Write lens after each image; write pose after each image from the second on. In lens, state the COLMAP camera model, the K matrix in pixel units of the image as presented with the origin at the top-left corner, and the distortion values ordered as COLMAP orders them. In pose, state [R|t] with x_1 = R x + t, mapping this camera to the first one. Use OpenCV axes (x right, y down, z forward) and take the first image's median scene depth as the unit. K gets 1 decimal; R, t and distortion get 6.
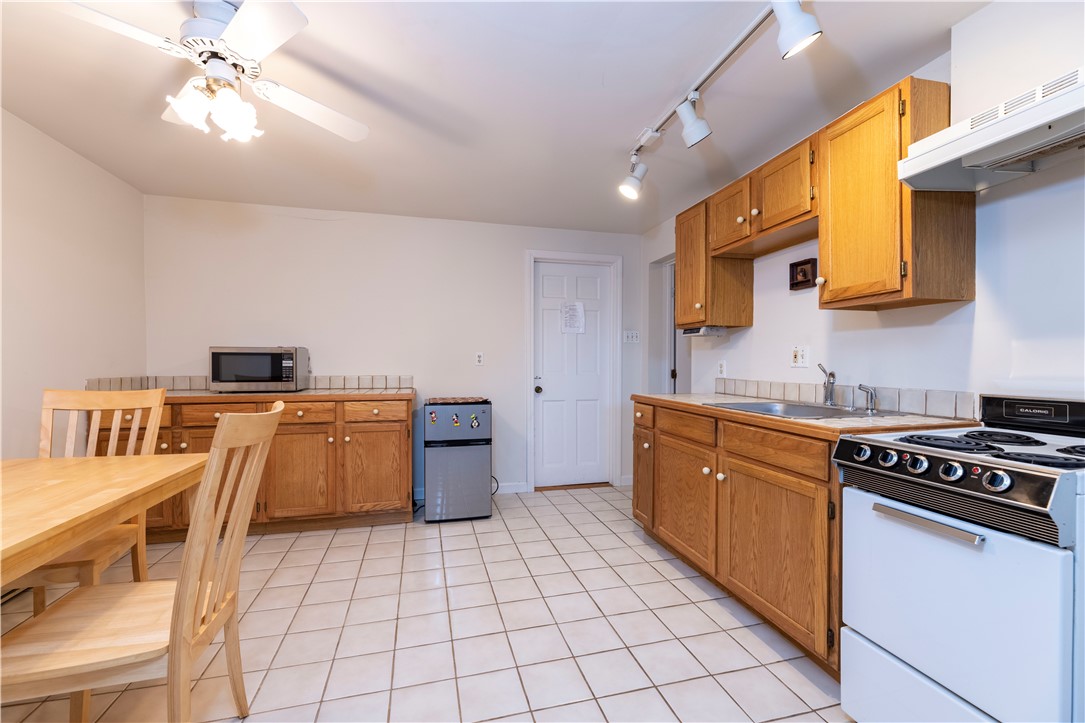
lens RADIAL K [[445.8, 0, 540.8], [0, 445.8, 363.5], [0, 0, 1]] dist [0.000009, -0.000868]
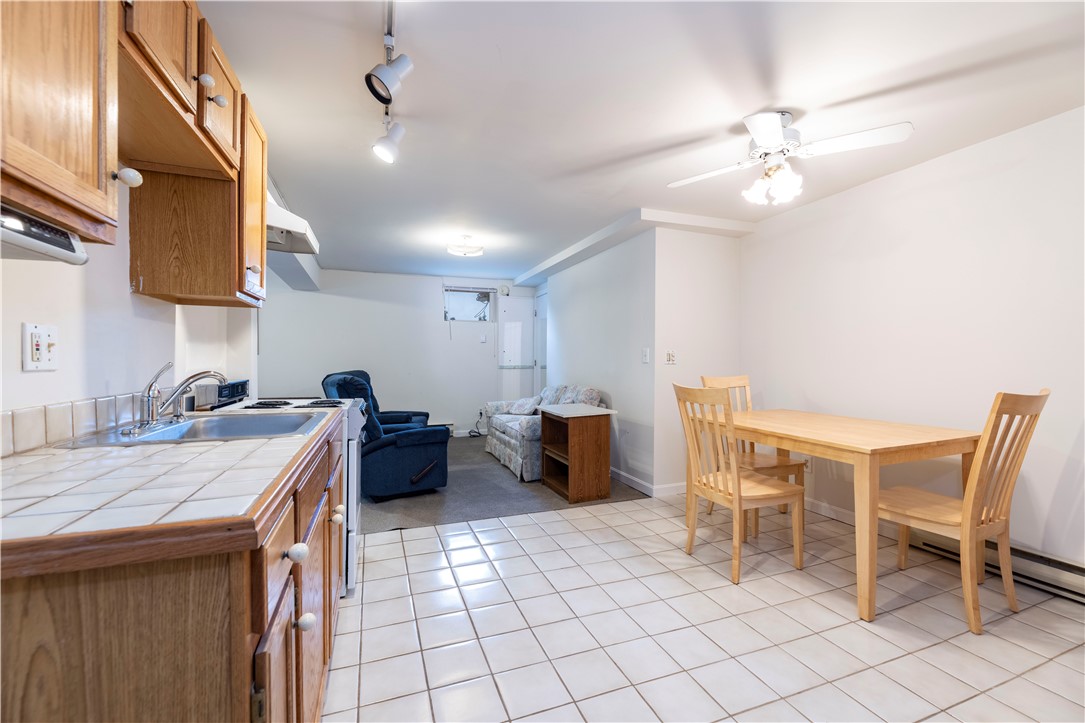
lens RADIAL K [[445.8, 0, 538.6], [0, 445.8, 358.3], [0, 0, 1]] dist [0.000009, -0.000868]
pose [[-0.995692, -0.002093, -0.092699, 0.139459], [-0.001795, 0.999993, -0.003297, -0.004424], [0.092705, -0.003117, -0.995689, 1.836803]]
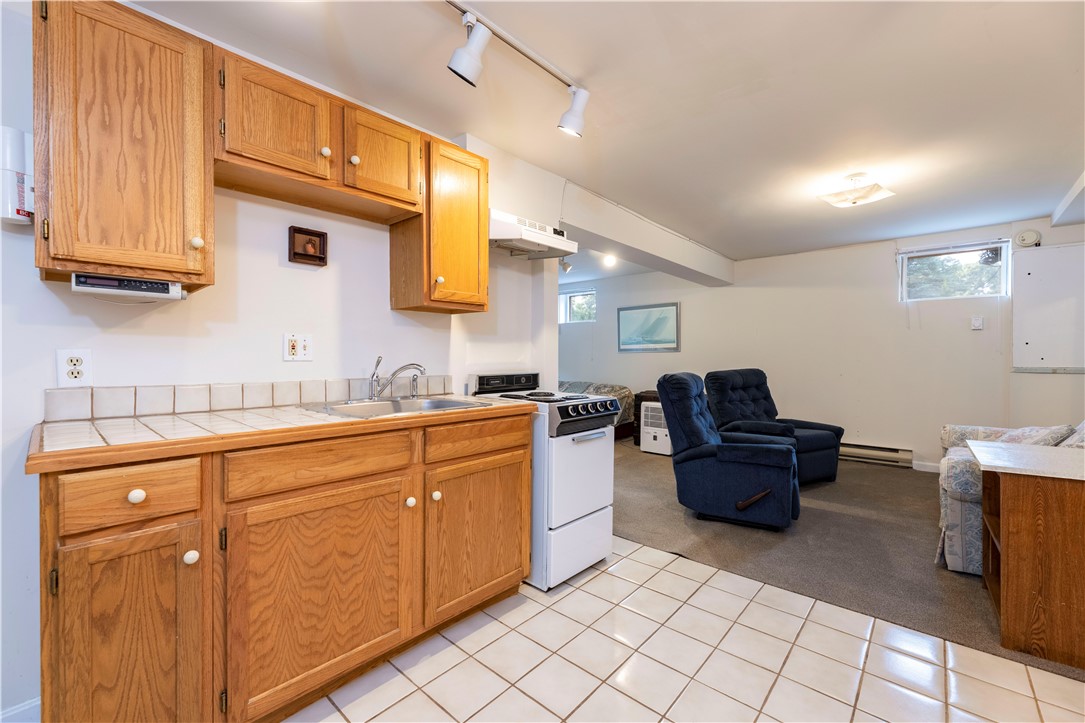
lens RADIAL K [[445.8, 0, 538.6], [0, 445.8, 358.9], [0, 0, 1]] dist [0.000009, -0.000868]
pose [[-0.551473, -0.008320, 0.834151, -0.386557], [-0.003703, 0.999965, 0.007526, -0.003513], [-0.834185, 0.001062, -0.551484, 1.321454]]
